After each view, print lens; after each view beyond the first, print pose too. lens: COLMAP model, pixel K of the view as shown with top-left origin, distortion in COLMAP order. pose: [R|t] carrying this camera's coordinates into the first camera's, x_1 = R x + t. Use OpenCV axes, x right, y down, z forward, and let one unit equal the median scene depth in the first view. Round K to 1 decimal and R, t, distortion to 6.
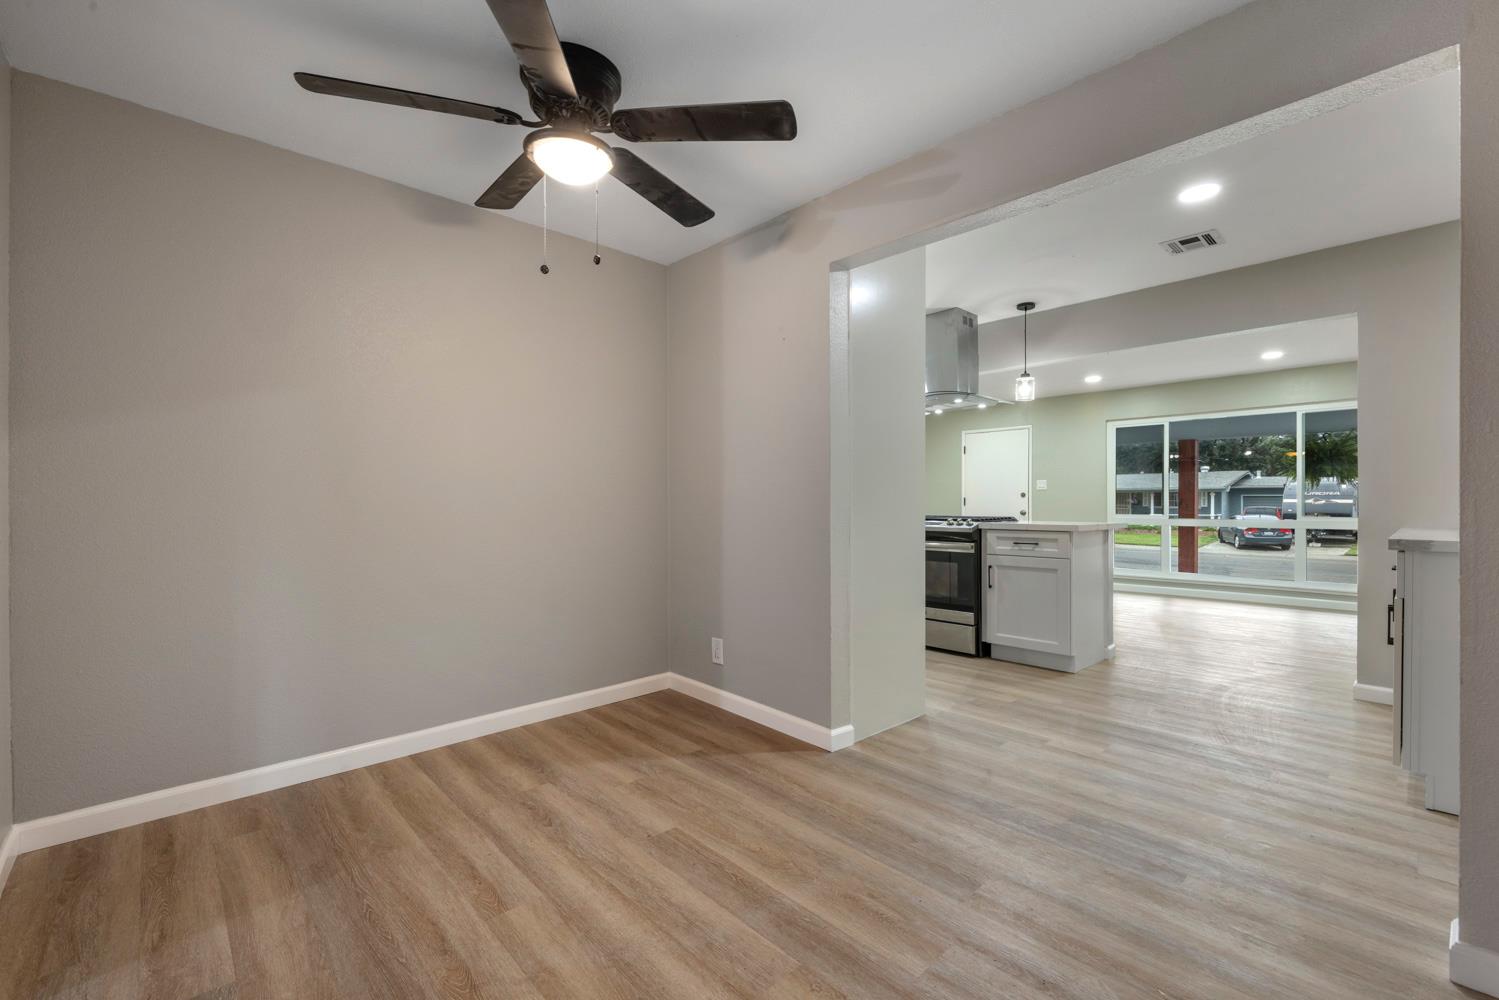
lens RADIAL K [[627.2, 0, 749.5], [0, 627.2, 500.0], [0, 0, 1]] dist [0.000901, 0.000113]
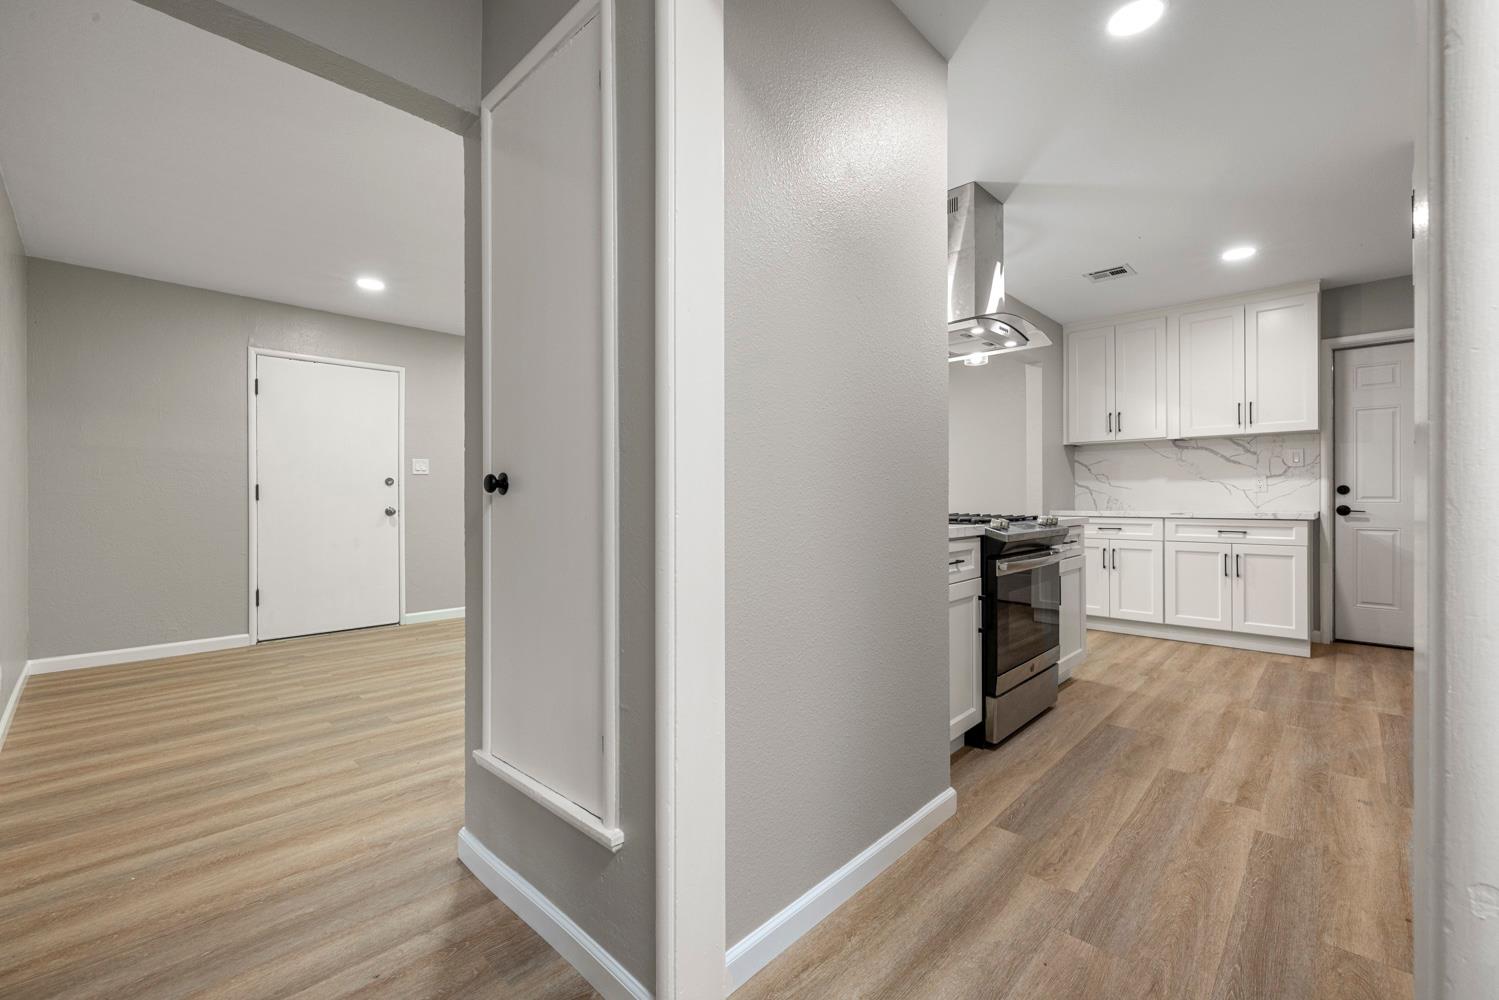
lens RADIAL K [[627.2, 0, 749.5], [0, 627.2, 500.0], [0, 0, 1]] dist [0.000901, 0.000113]
pose [[-0.046429, -0.003374, 0.998916, -0.635497], [-0.004556, 0.999985, 0.003166, 0.021173], [-0.998911, -0.004404, -0.046444, 2.485826]]
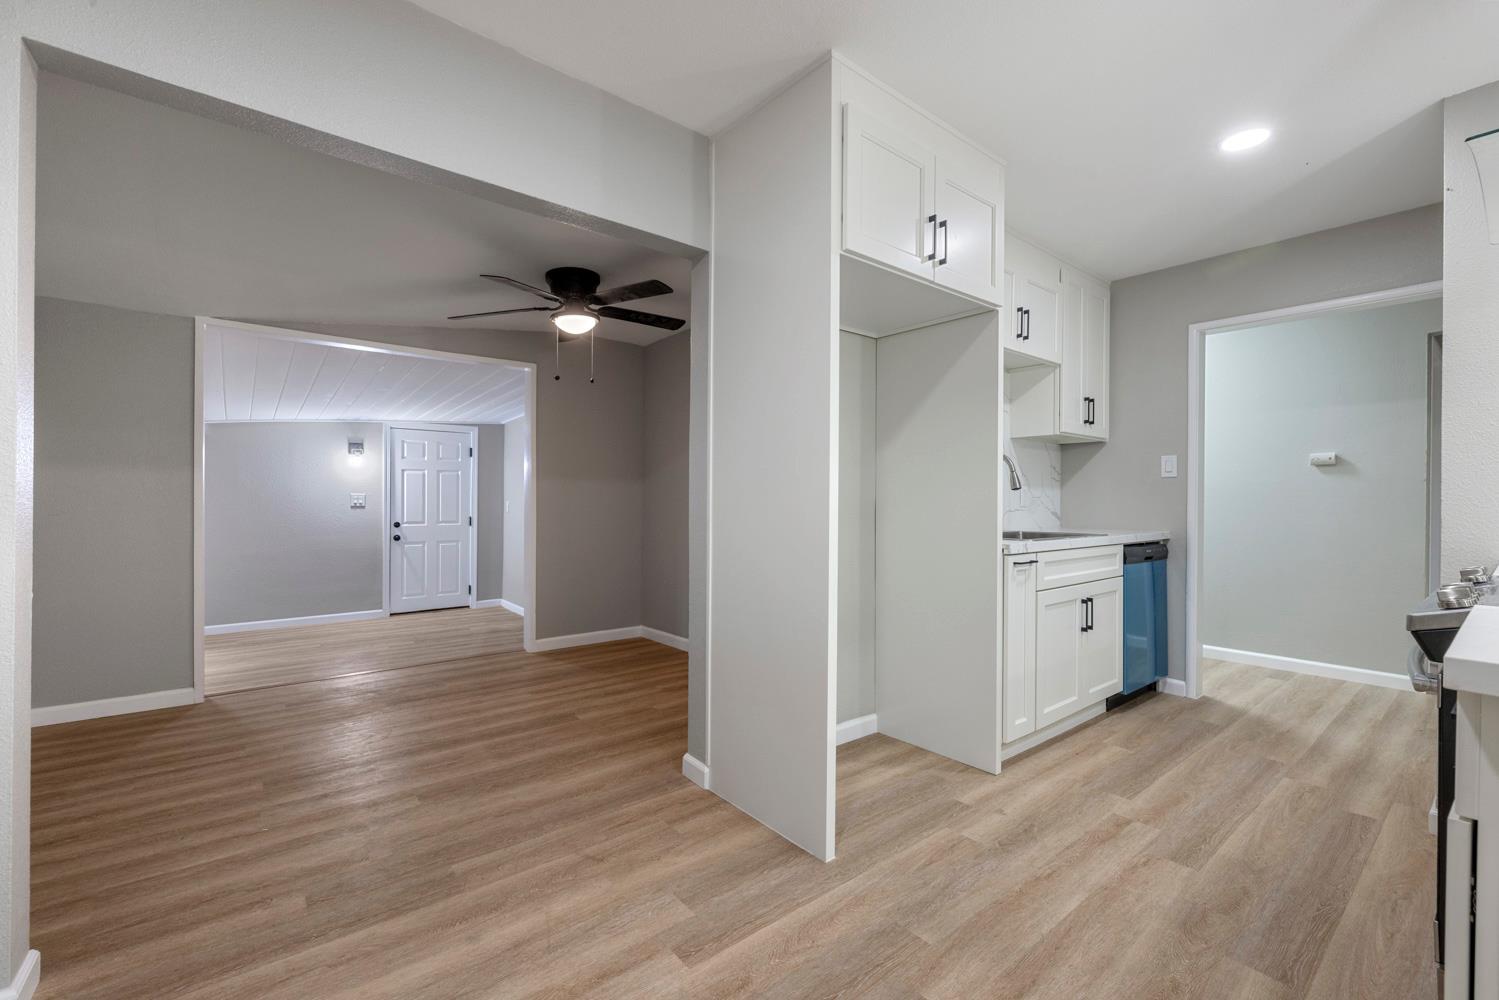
lens RADIAL K [[644.7, 0, 754.5], [0, 644.7, 499.1], [0, 0, 1]] dist [0.000203, 0.000056]
pose [[-0.067283, -0.000874, -0.997734, 1.187038], [0.000753, 0.999999, -0.000927, -0.013398], [0.997734, -0.000814, -0.067282, 1.271960]]
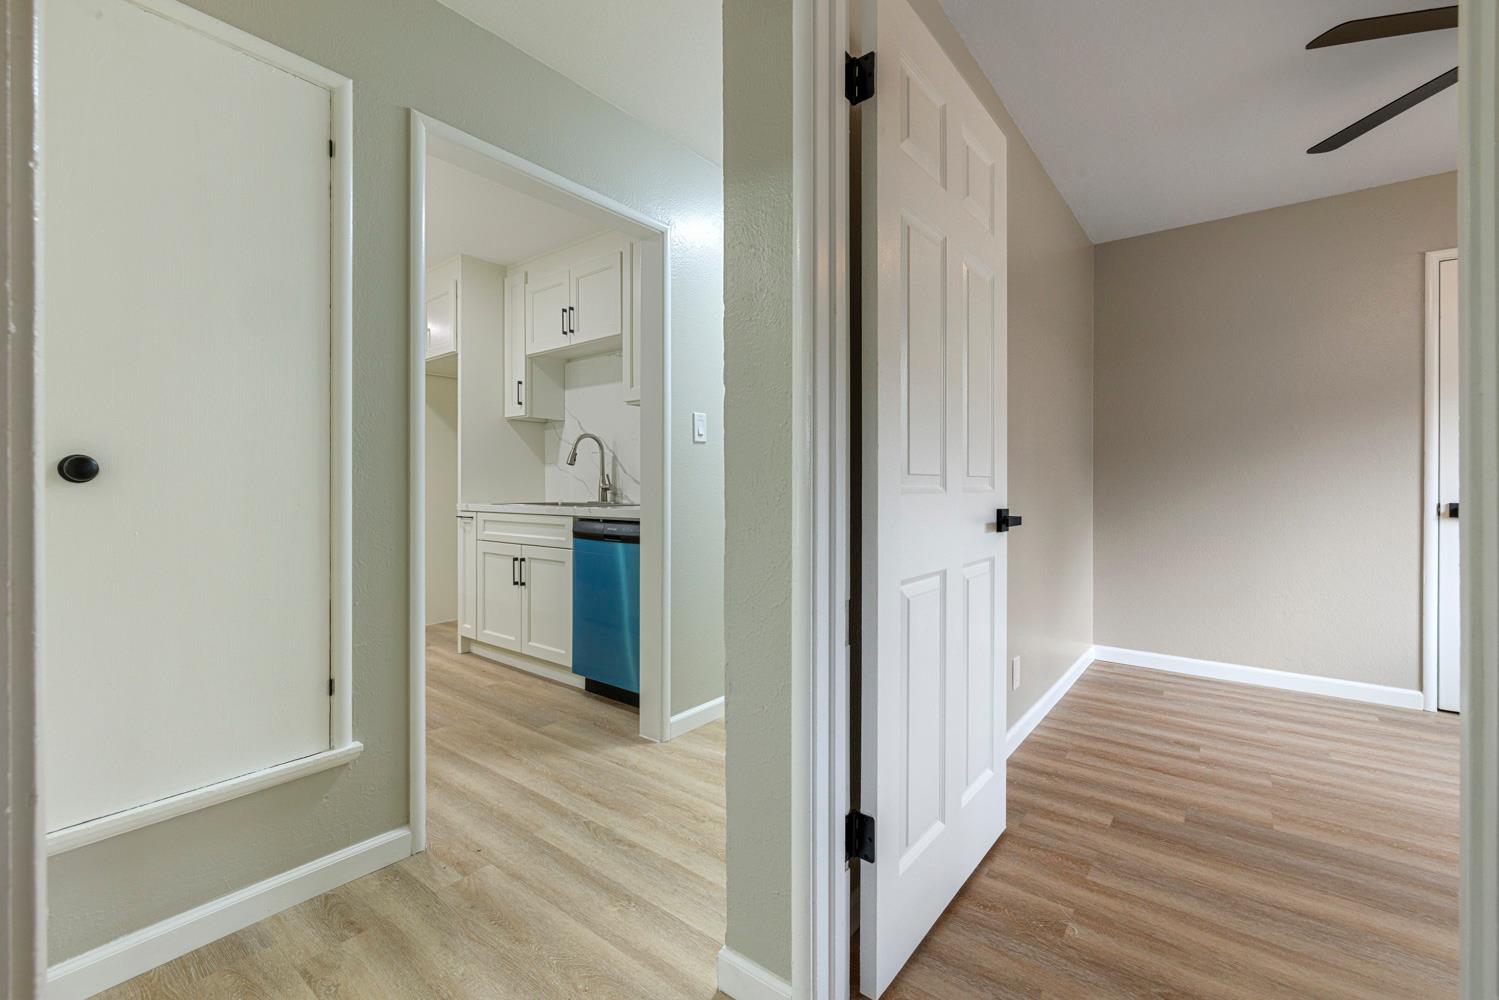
lens RADIAL K [[638.0, 0, 746.2], [0, 638.0, 481.3], [0, 0, 1]] dist [0.001112, 0.000220]
pose [[-0.990150, -0.001248, -0.140004, -0.424654], [0.000442, 0.999927, -0.012040, 0.025019], [0.140009, -0.011984, -0.990078, 3.345399]]
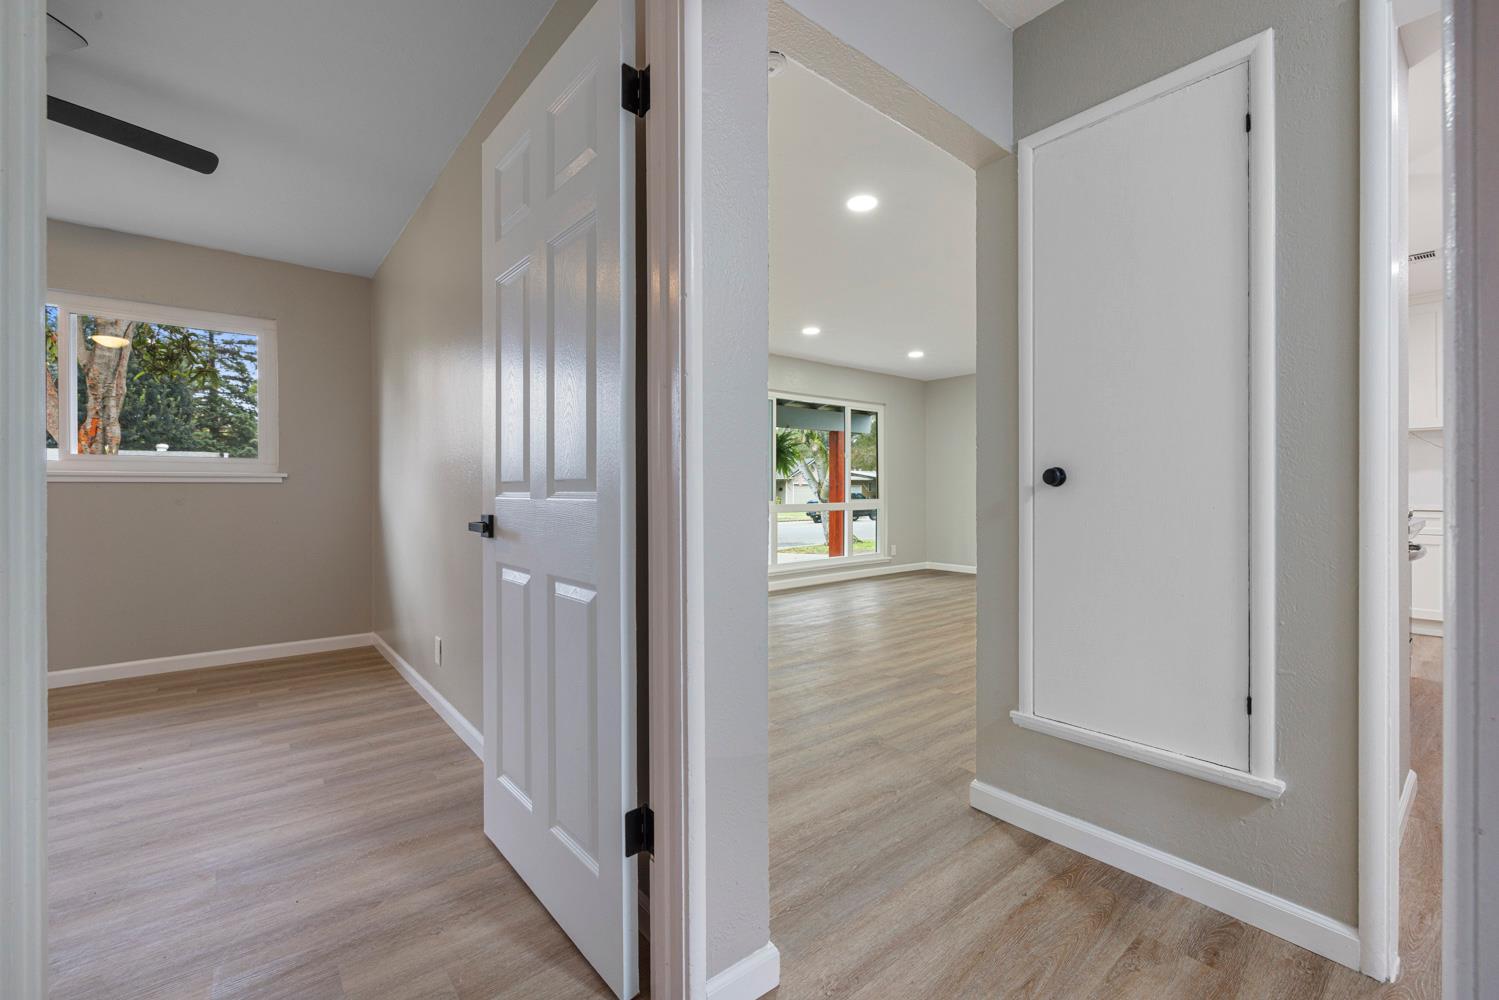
lens RADIAL K [[629.9, 0, 752.5], [0, 629.9, 489.5], [0, 0, 1]] dist [0.001179, 0.000295]
pose [[0.066802, -0.000475, 0.997766, -0.745353], [-0.003952, 0.999992, 0.000741, 0.024049], [-0.997758, -0.003992, 0.066799, 3.047055]]
